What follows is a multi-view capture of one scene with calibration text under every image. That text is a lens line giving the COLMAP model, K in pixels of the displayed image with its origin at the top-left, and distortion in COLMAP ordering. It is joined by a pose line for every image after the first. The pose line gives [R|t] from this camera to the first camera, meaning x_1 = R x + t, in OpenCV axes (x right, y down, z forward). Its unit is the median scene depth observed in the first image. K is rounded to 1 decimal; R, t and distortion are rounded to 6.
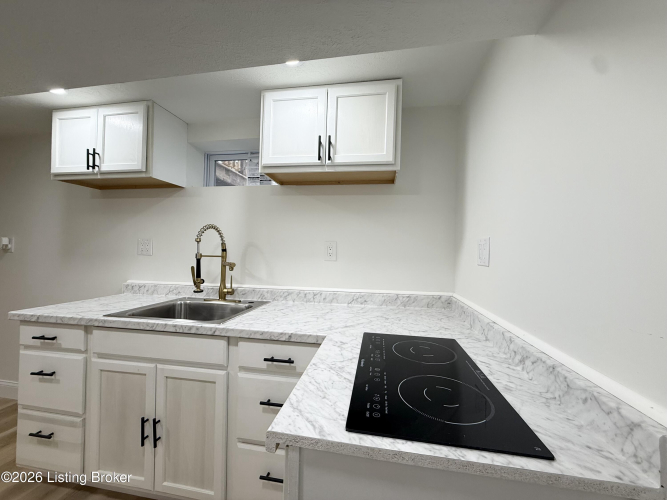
lens RADIAL K [[266.2, 0, 333.5], [0, 266.2, 250.0], [0, 0, 1]] dist [0.000480, -0.000056]
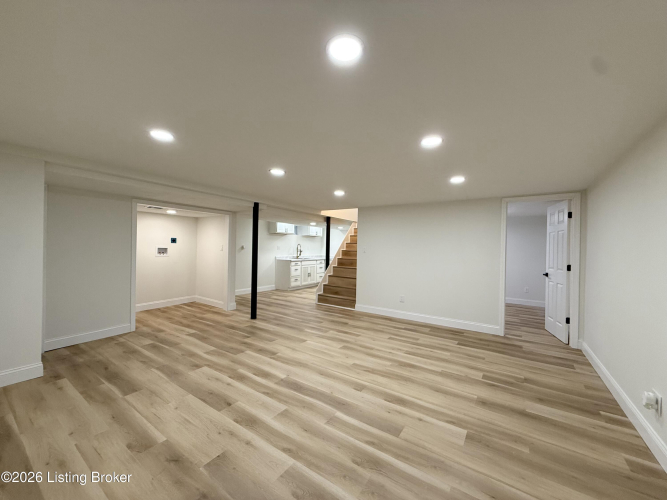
lens RADIAL K [[266.2, 0, 333.5], [0, 266.2, 250.0], [0, 0, 1]] dist [0.000480, -0.000056]
pose [[0.409590, -0.019105, 0.912070, -6.310985], [-0.011554, 0.999592, 0.026127, -0.158591], [-0.912197, -0.021239, 0.409202, -2.271749]]
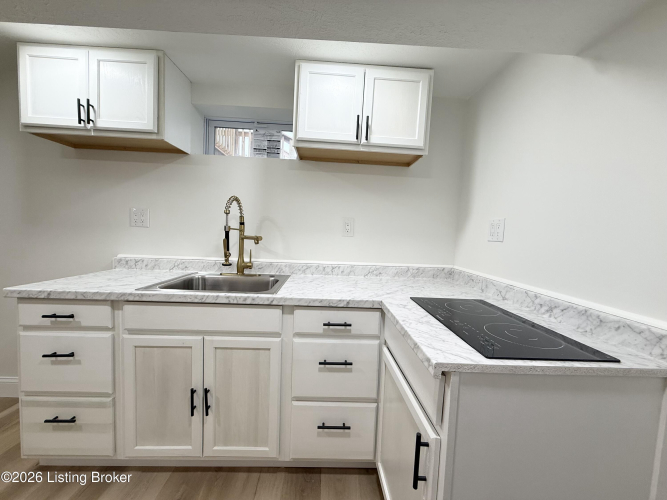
lens RADIAL K [[266.2, 0, 333.5], [0, 266.2, 250.0], [0, 0, 1]] dist [0.000480, -0.000056]
pose [[0.978378, 0.007746, 0.206680, -0.373568], [-0.023749, 0.996896, 0.075064, 0.021556], [-0.205457, -0.078349, 0.975525, -0.037881]]
